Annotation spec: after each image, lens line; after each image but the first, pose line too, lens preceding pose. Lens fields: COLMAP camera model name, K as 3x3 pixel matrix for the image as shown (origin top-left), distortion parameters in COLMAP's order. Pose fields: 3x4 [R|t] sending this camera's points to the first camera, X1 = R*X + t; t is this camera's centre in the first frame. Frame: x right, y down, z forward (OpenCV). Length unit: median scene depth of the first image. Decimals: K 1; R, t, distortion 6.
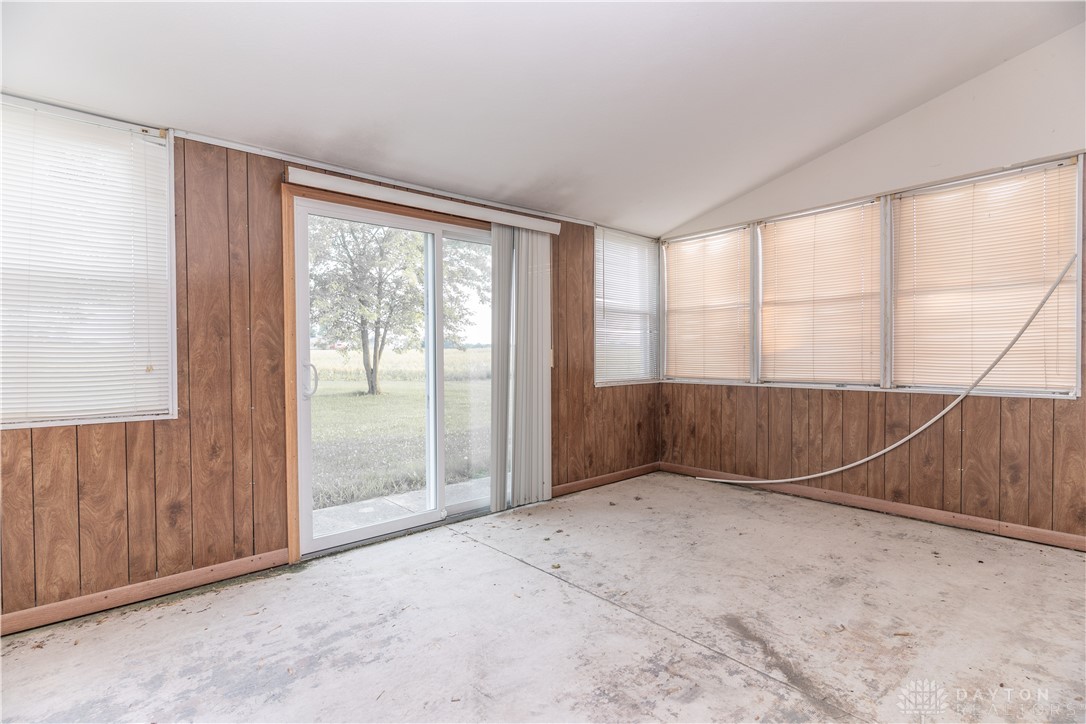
lens RADIAL K [[526.4, 0, 543.0], [0, 526.4, 362.0], [0, 0, 1]] dist [0.003306, -0.004876]
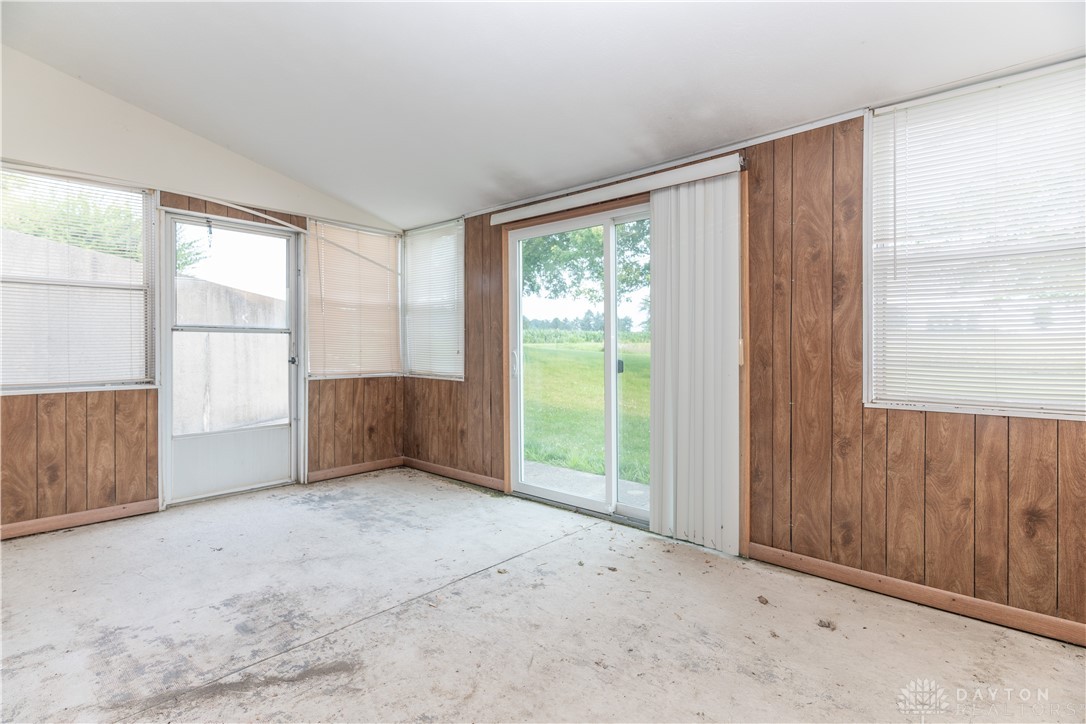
lens RADIAL K [[534.2, 0, 540.6], [0, 534.2, 347.6], [0, 0, 1]] dist [0.001456, -0.004823]
pose [[0.111149, 0.011135, -0.993741, 0.986632], [-0.016695, 0.999817, 0.009335, -0.021670], [0.993664, 0.015553, 0.111314, 0.965181]]
